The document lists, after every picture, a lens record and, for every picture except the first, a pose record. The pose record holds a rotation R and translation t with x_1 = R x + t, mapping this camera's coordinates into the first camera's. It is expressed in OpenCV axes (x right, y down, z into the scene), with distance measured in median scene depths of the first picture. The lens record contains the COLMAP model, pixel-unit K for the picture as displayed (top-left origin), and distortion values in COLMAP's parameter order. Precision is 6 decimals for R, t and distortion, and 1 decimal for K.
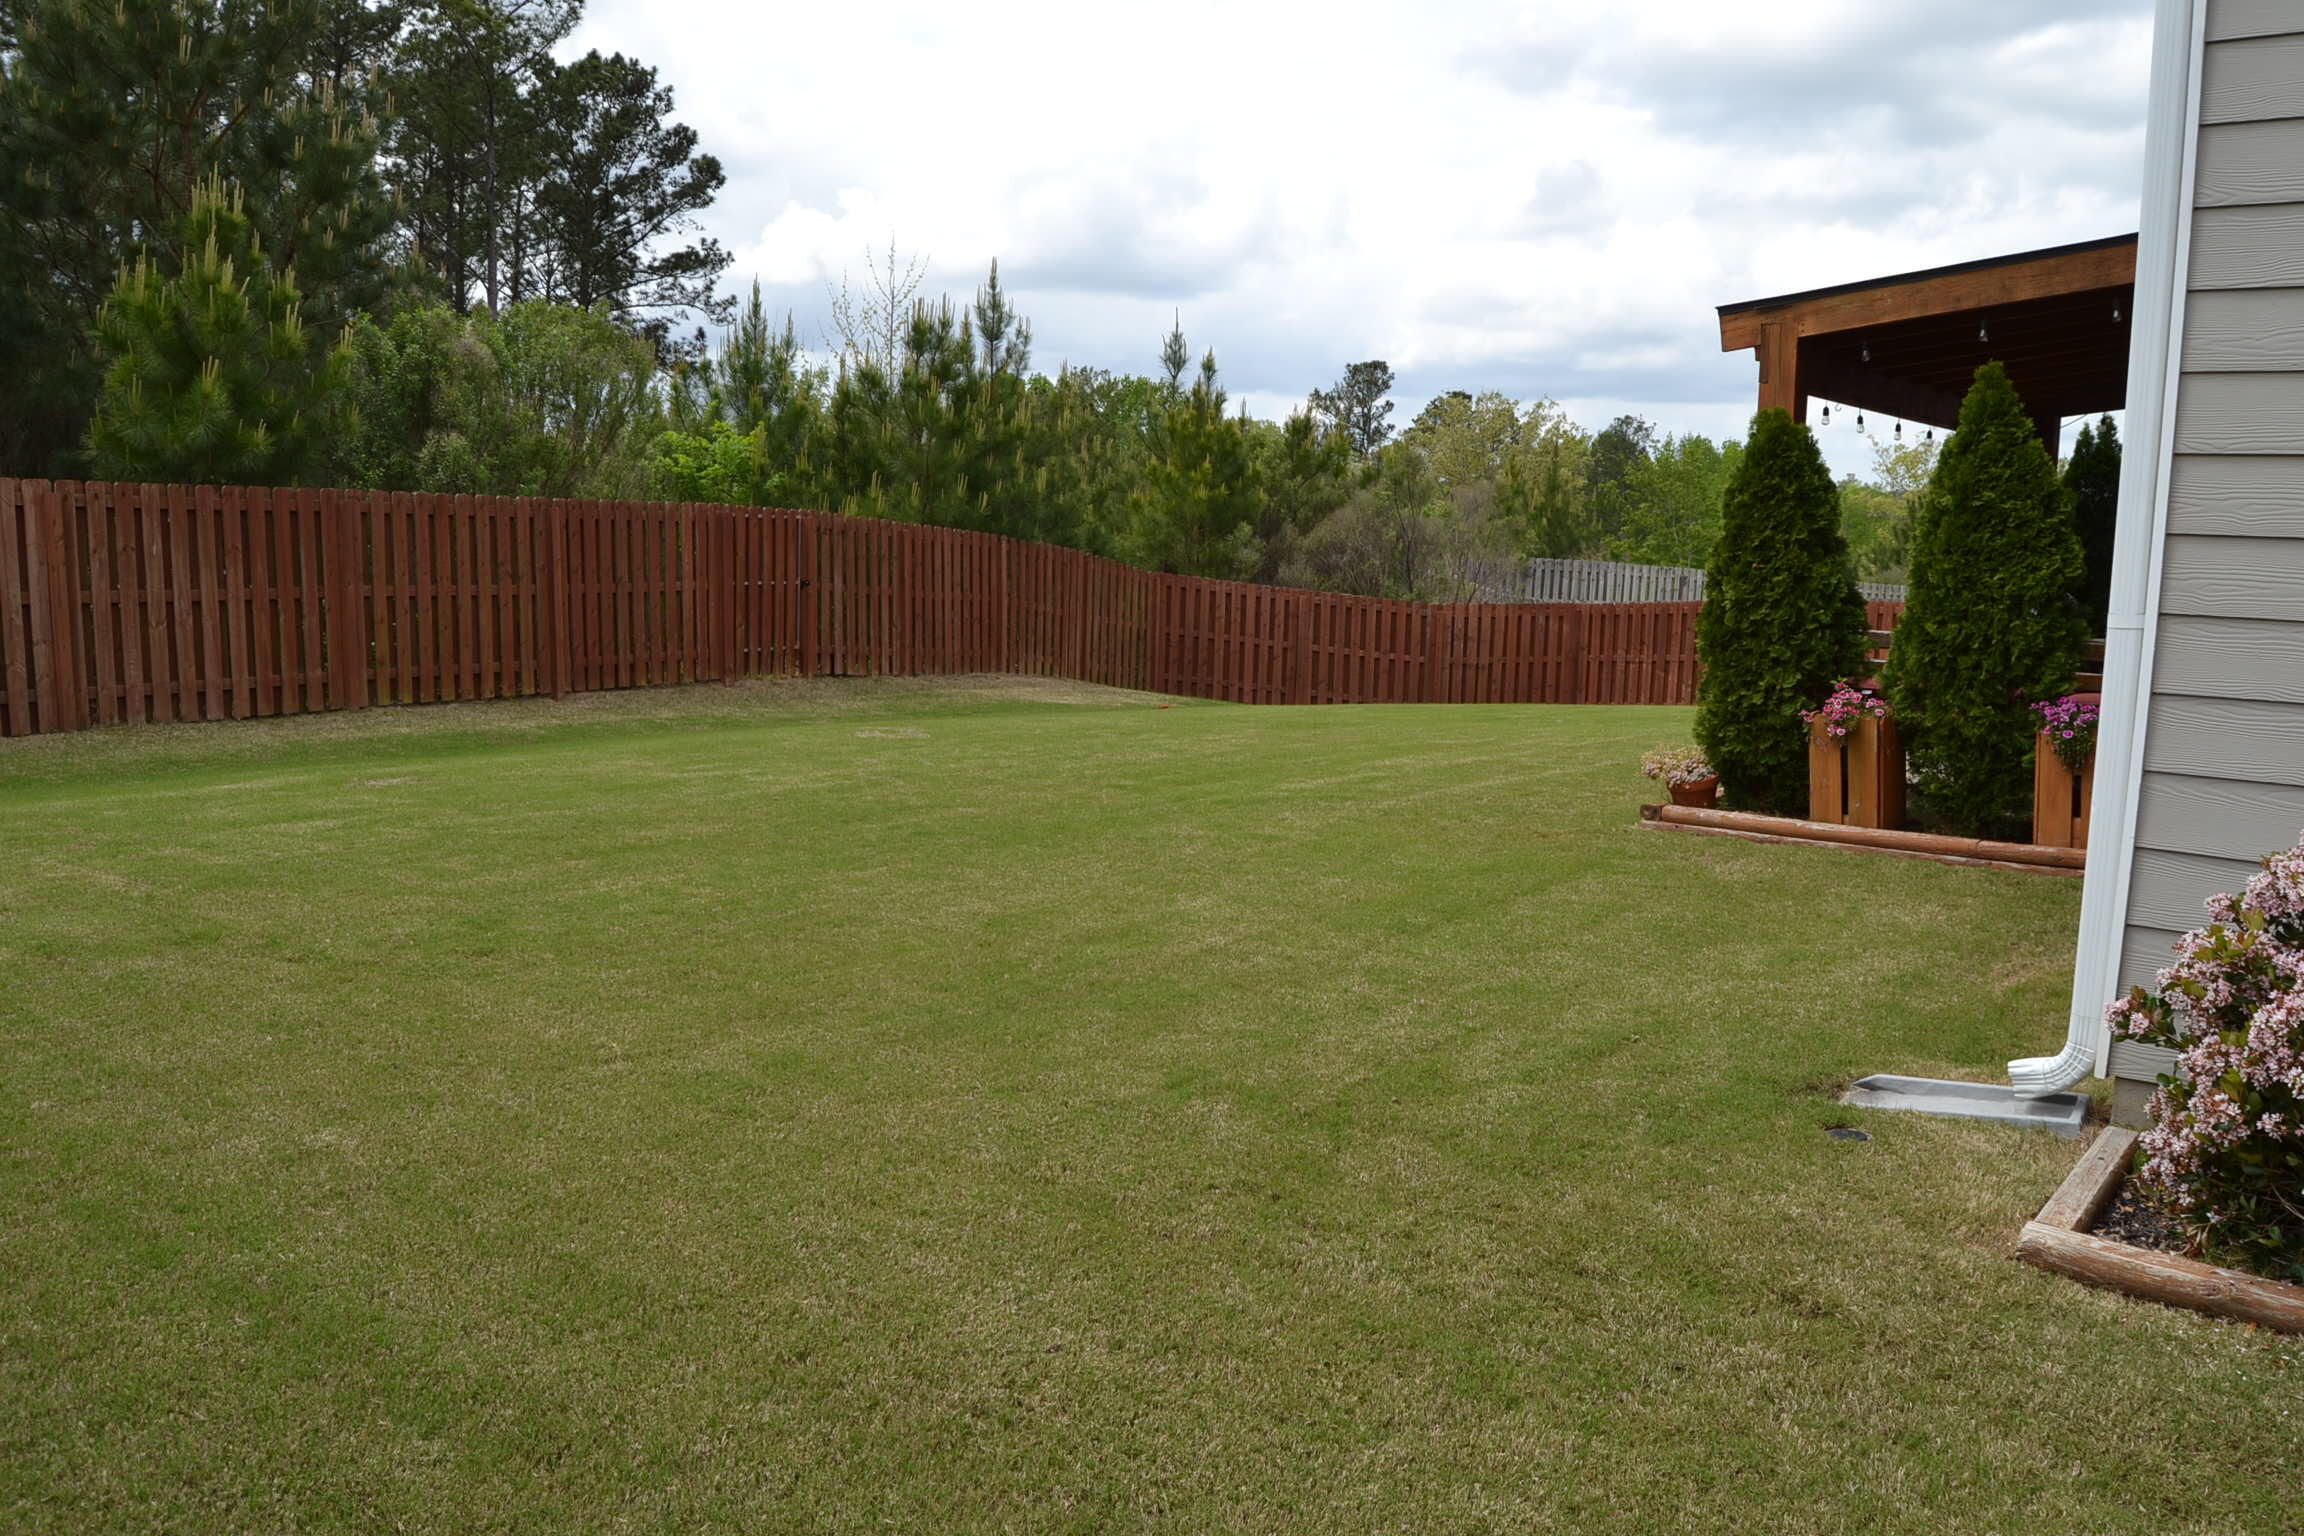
lens RADIAL K [[1828.2, 0, 1154.6], [0, 1828.2, 776.9], [0, 0, 1]] dist [-0.103319, 0.047621]
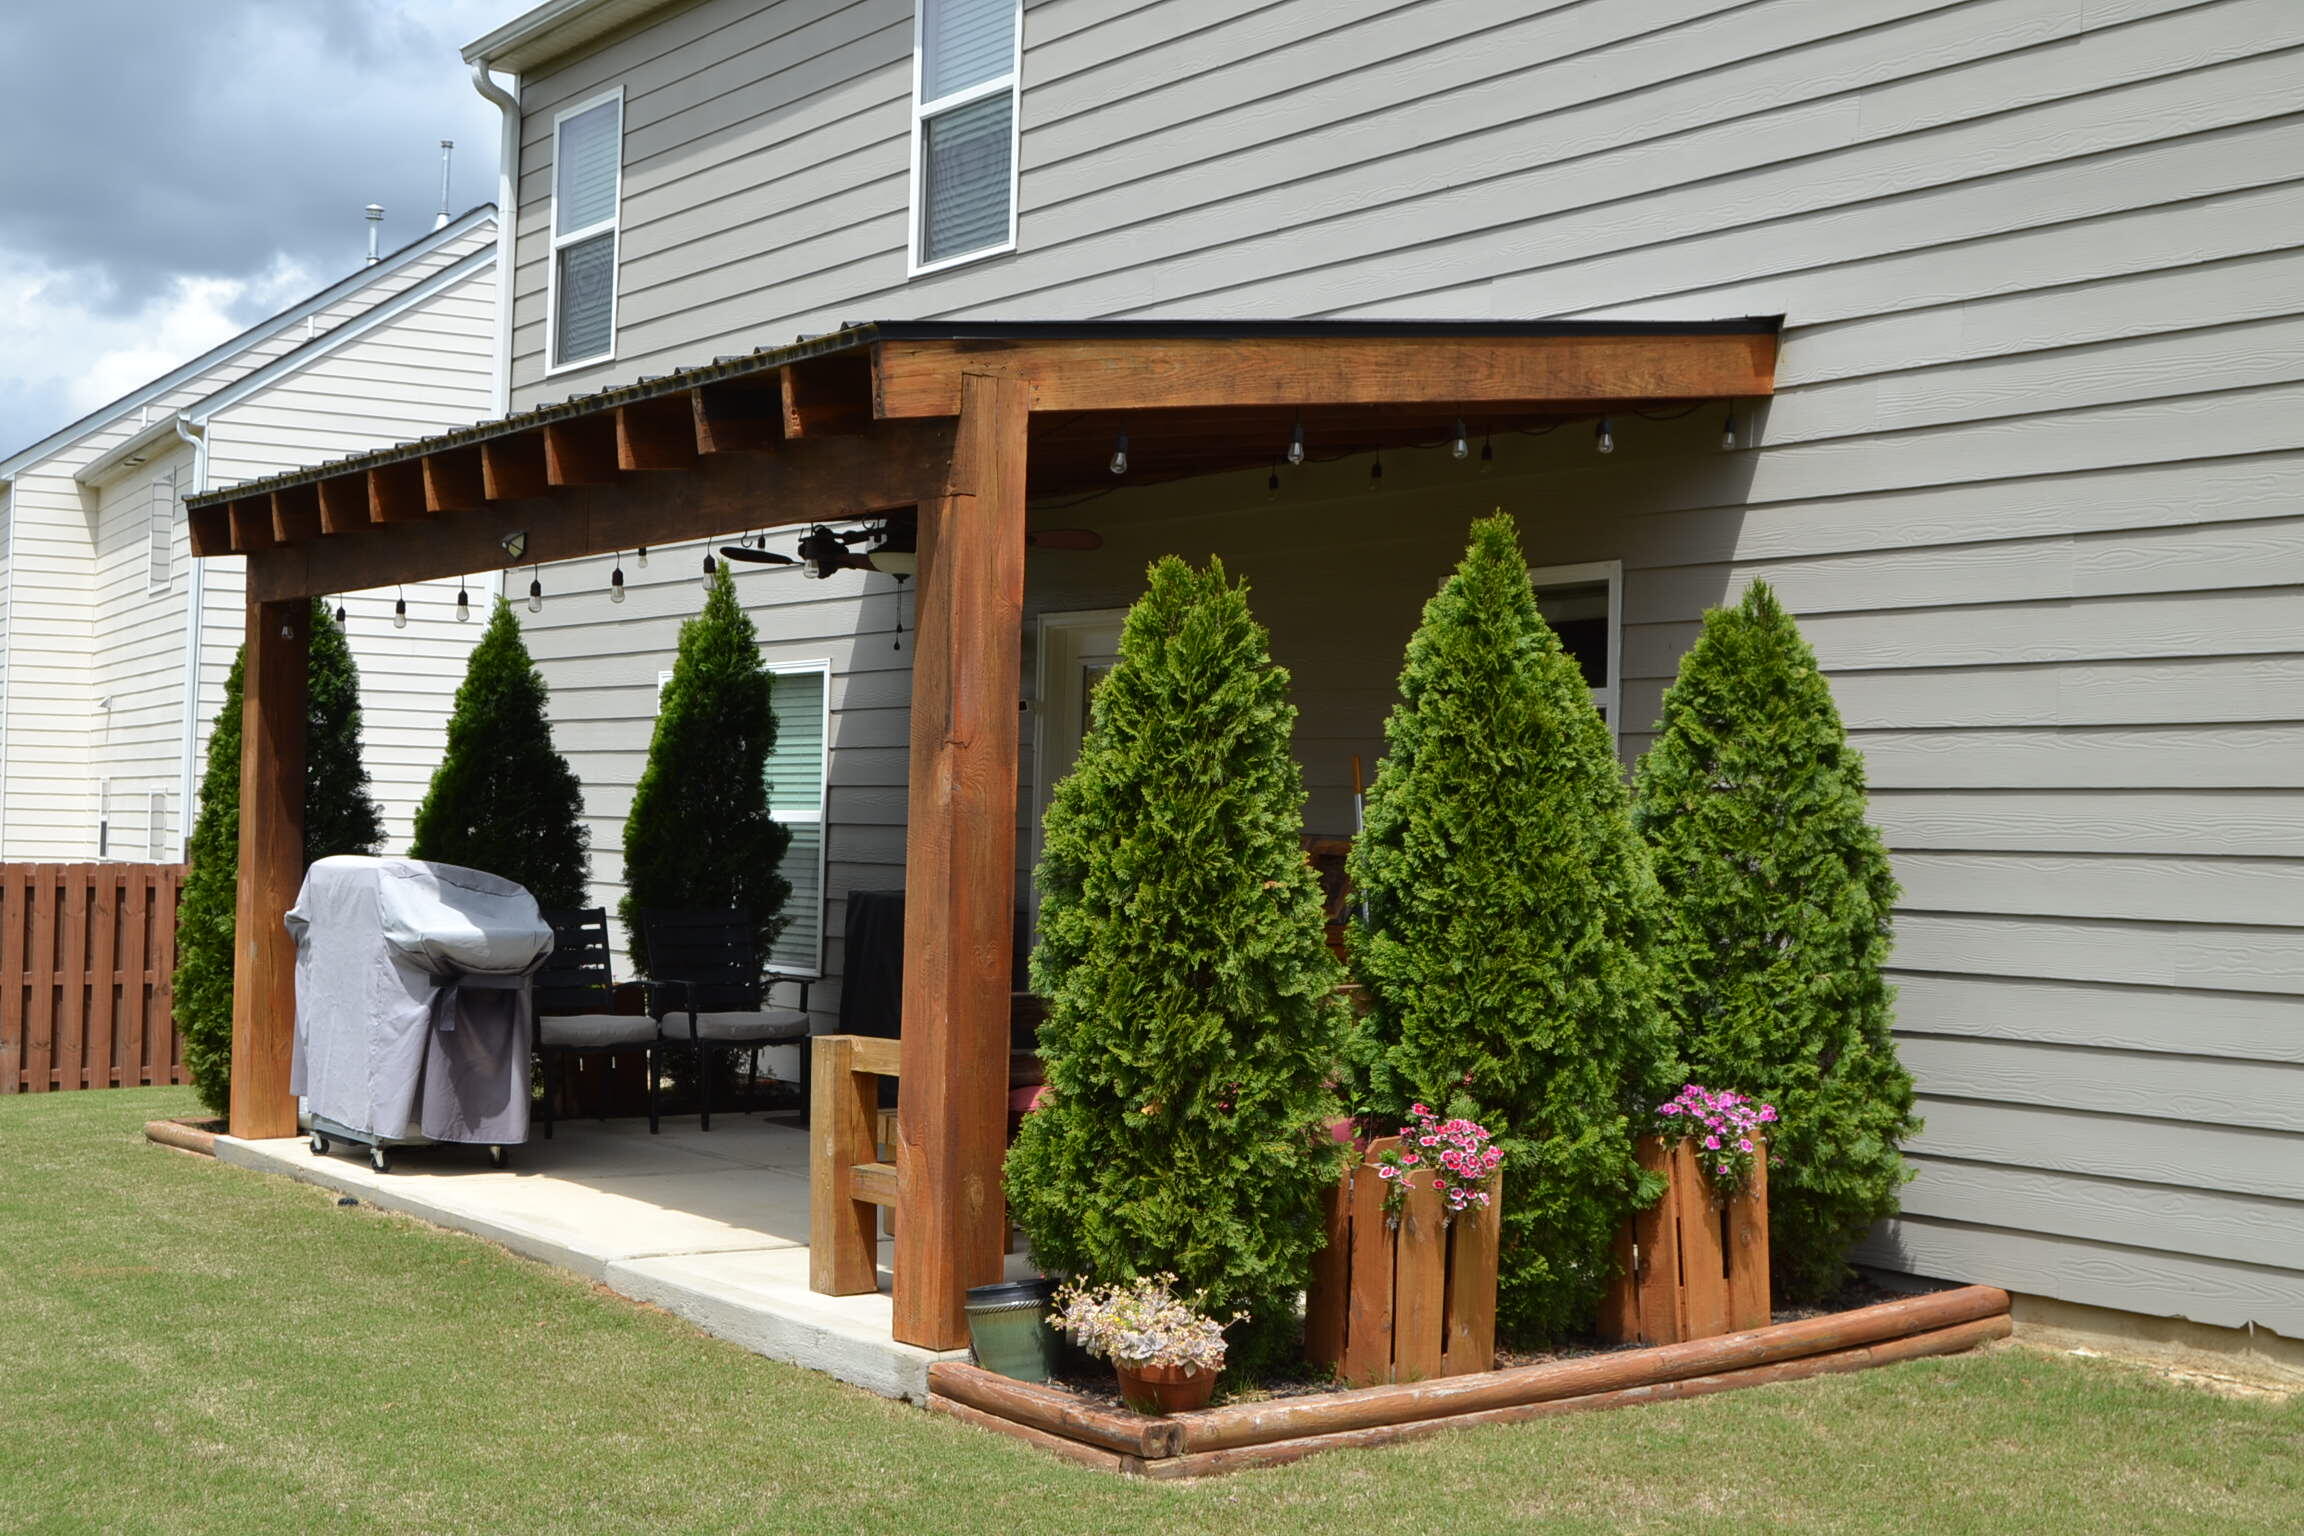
lens RADIAL K [[2912.7, 0, 1153.9], [0, 2912.7, 779.3], [0, 0, 1]] dist [-0.083569, 0.000000]
pose [[0.230910, -0.005773, 0.972958, -0.263330], [0.110039, 0.993722, -0.020219, -0.079869], [-0.966733, 0.111732, 0.230096, 0.509929]]
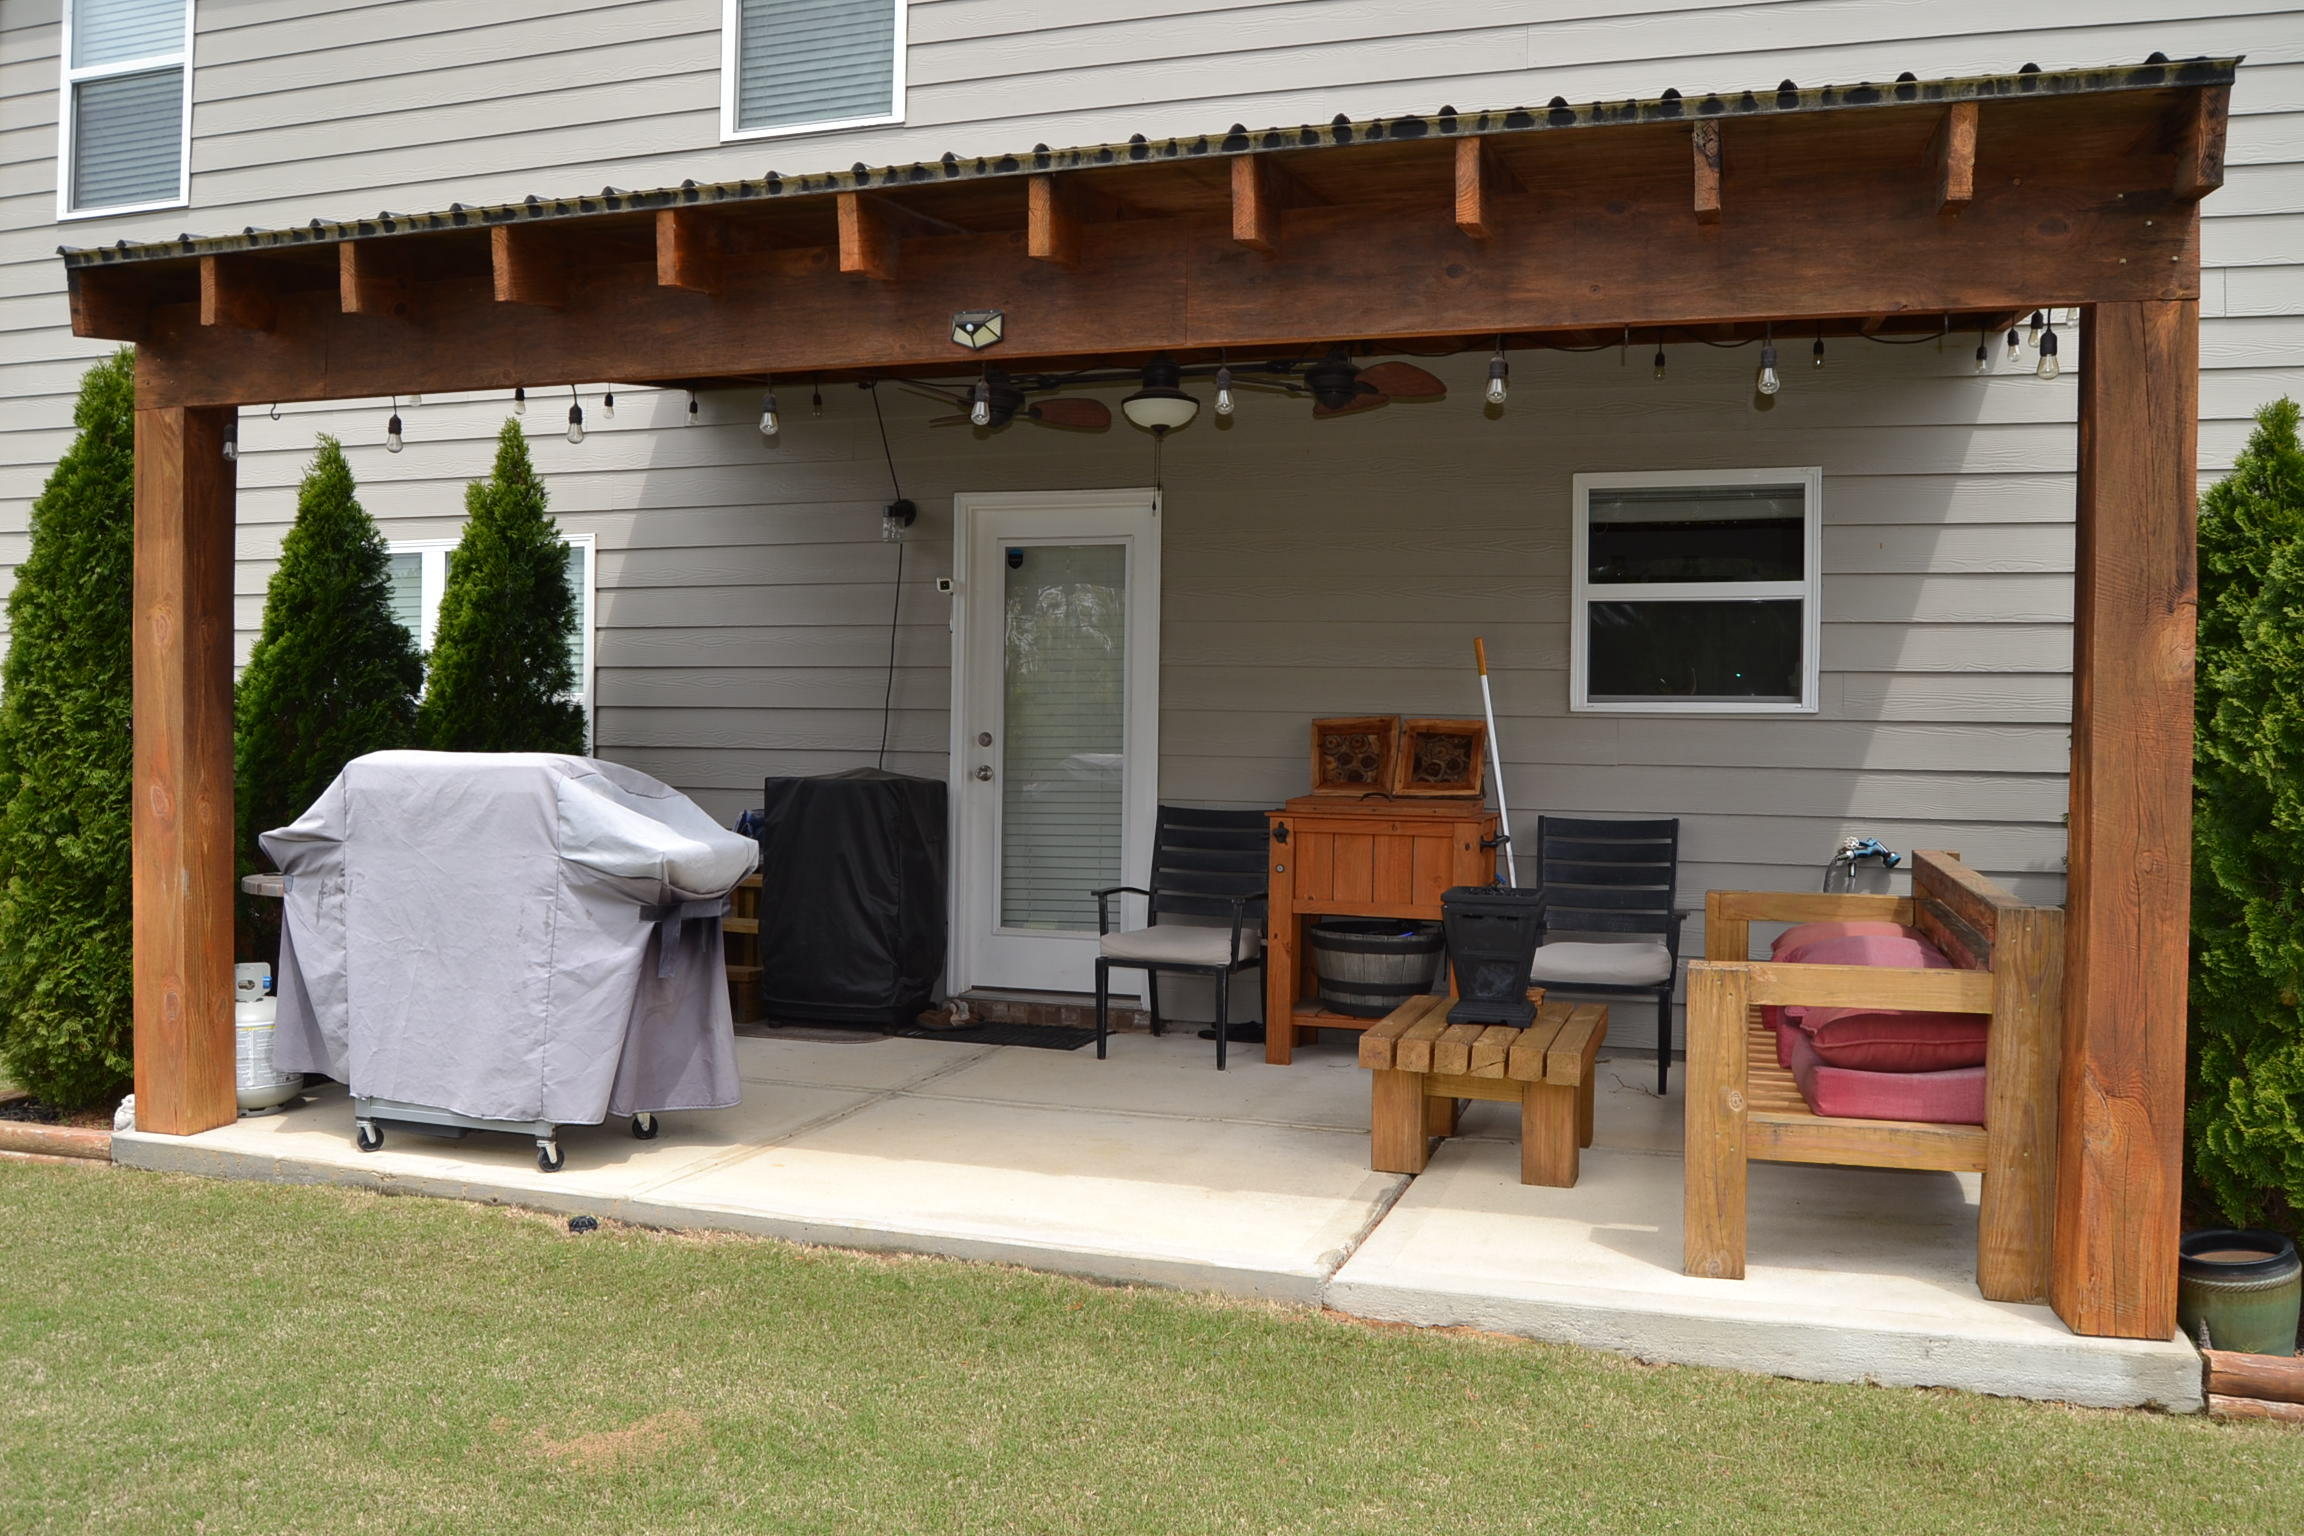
lens RADIAL K [[1828.2, 0, 1157.4], [0, 1828.2, 775.1], [0, 0, 1]] dist [-0.103319, 0.047621]
pose [[-0.388895, -0.057077, 0.919512, 0.044696], [0.095122, 0.990257, 0.101699, -0.115824], [-0.916358, 0.127016, -0.379677, 0.891622]]
